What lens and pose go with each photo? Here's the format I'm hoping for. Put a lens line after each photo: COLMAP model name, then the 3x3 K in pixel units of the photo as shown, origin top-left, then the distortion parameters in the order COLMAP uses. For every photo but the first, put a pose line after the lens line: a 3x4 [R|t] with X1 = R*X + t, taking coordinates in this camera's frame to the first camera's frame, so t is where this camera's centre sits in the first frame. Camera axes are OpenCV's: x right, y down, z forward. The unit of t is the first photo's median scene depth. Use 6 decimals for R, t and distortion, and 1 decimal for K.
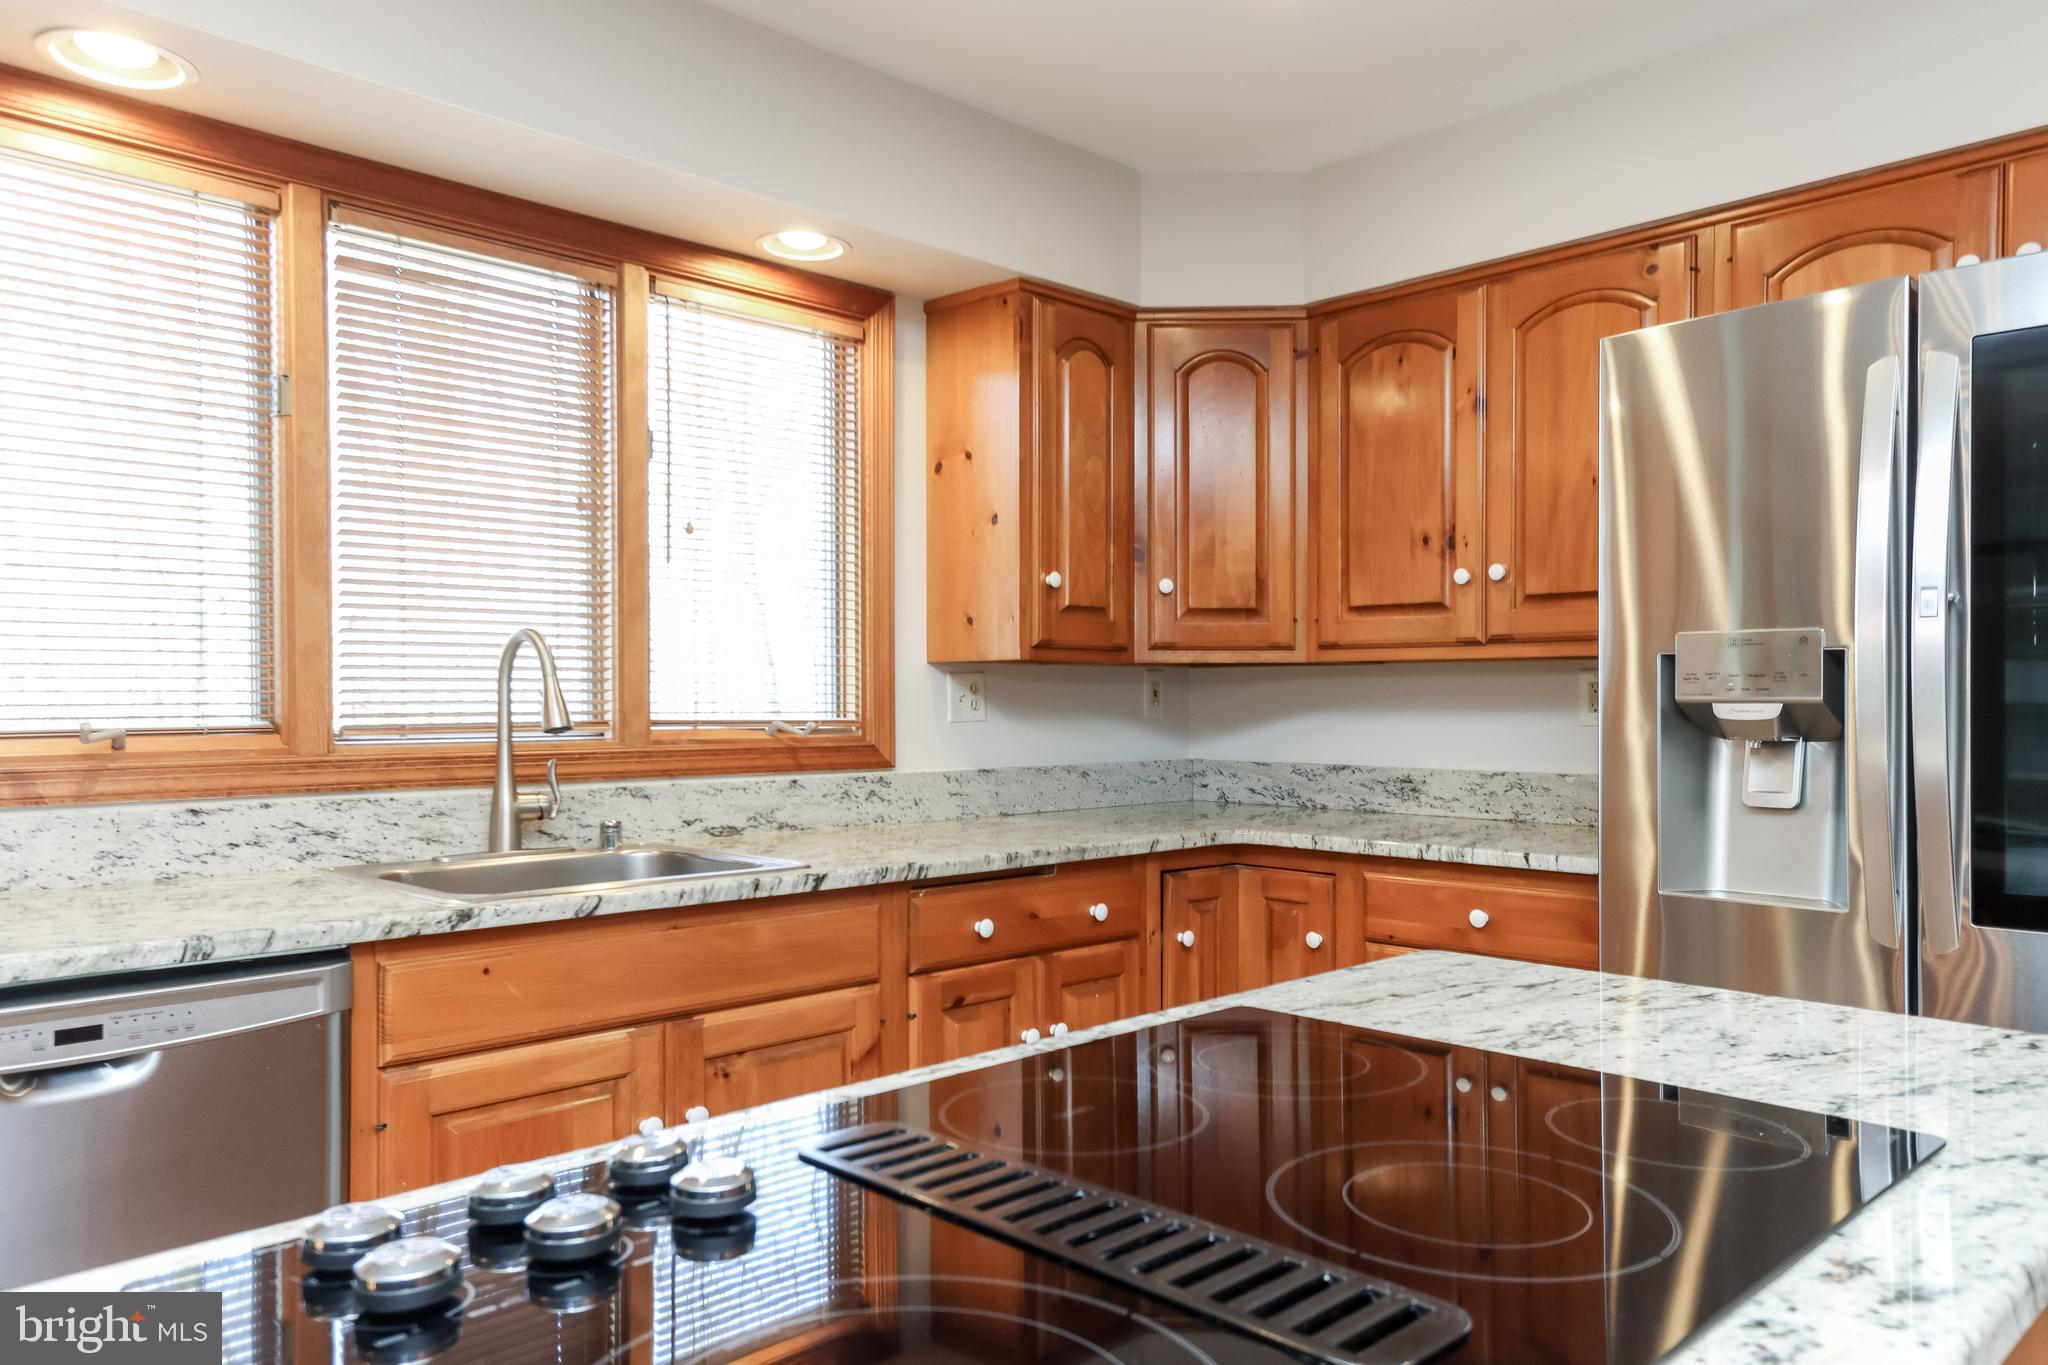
lens RADIAL K [[1422.7, 0, 1017.3], [0, 1422.7, 705.8], [0, 0, 1]] dist [0.040409, -0.000527]
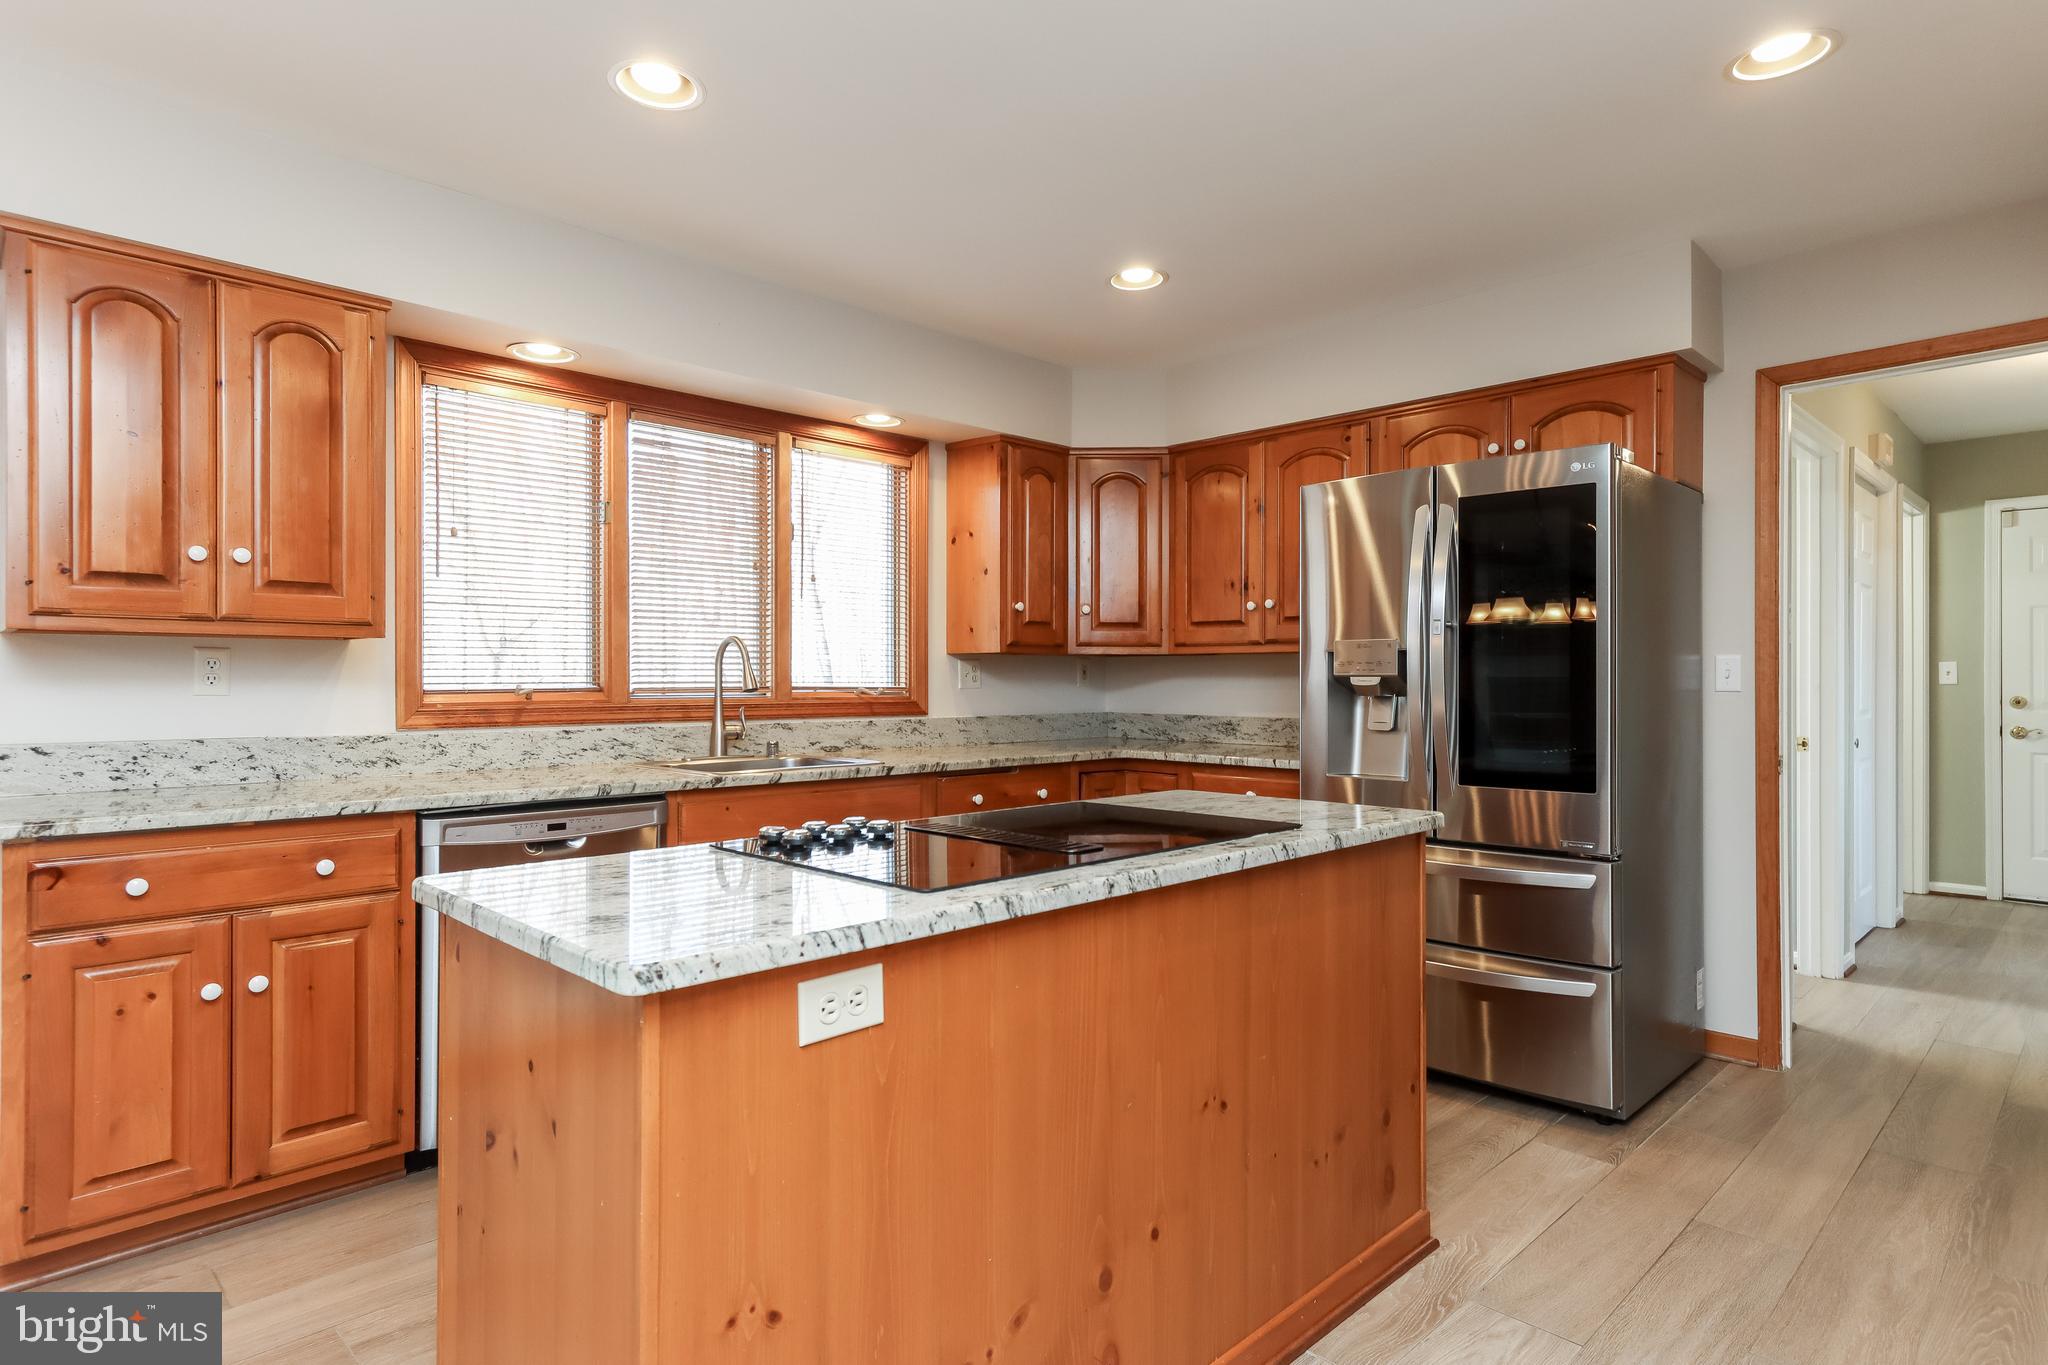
lens RADIAL K [[1097.8, 0, 1034.7], [0, 1097.8, 665.5], [0, 0, 1]] dist [0.015379, -0.000122]
pose [[0.999854, 0.001969, 0.016982, 0.023642], [-0.001680, 0.999853, -0.017069, 0.007068], [-0.017013, 0.017038, 0.999710, -0.382964]]
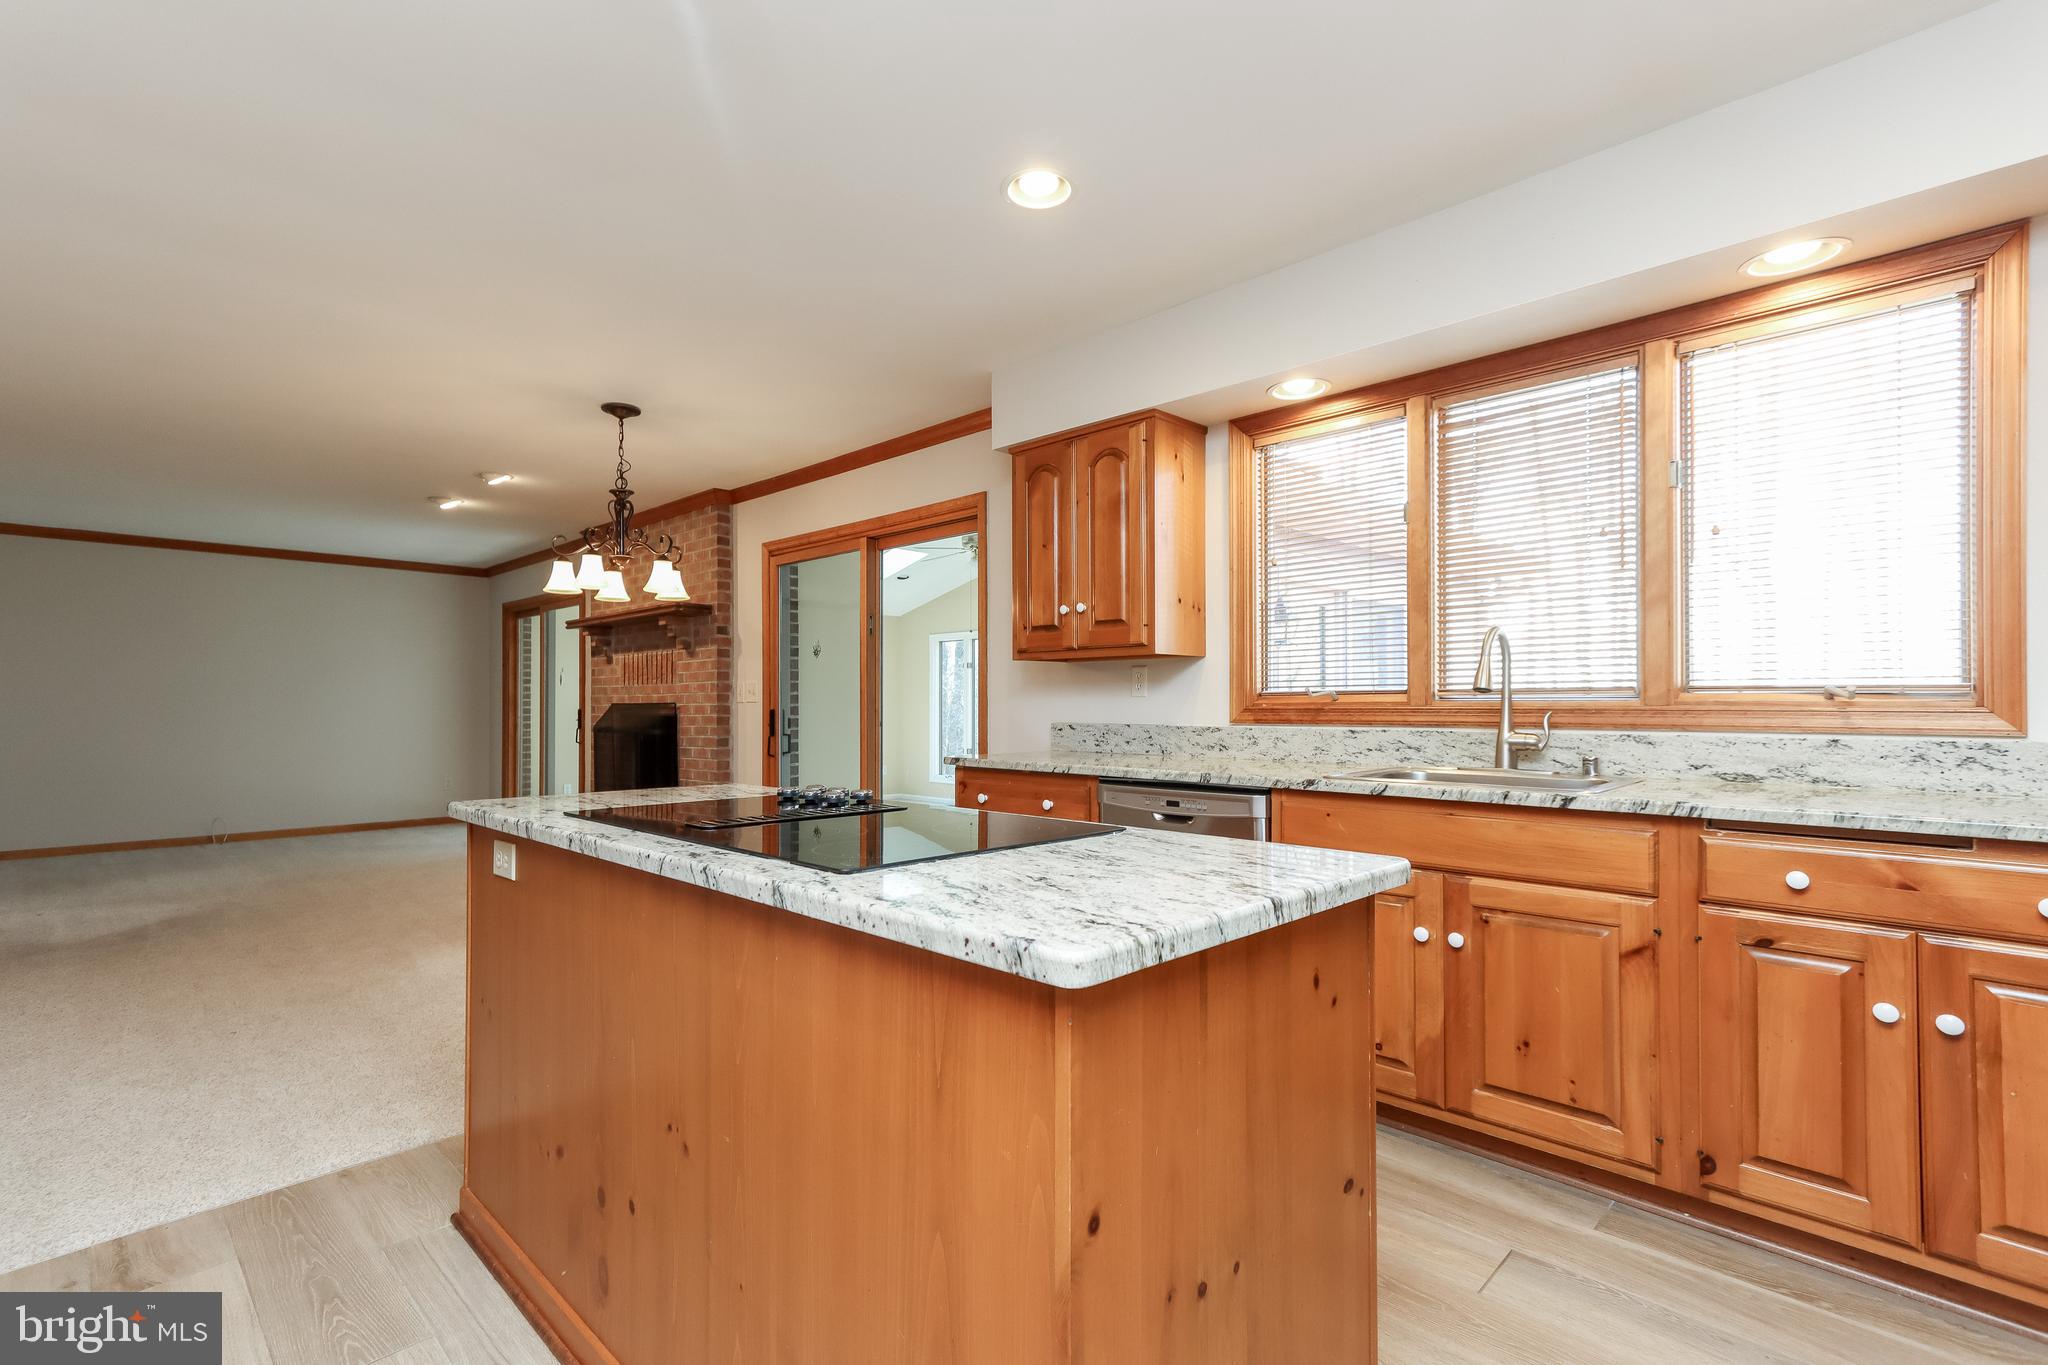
lens RADIAL K [[940.6, 0, 984.8], [0, 940.6, 704.2], [0, 0, 1]] dist [0.002130, 0.000534]
pose [[0.005058, 0.001265, -0.999986, 0.598678], [-0.000888, 0.999999, 0.001260, 0.026488], [0.999987, 0.000882, 0.005059, 0.373994]]
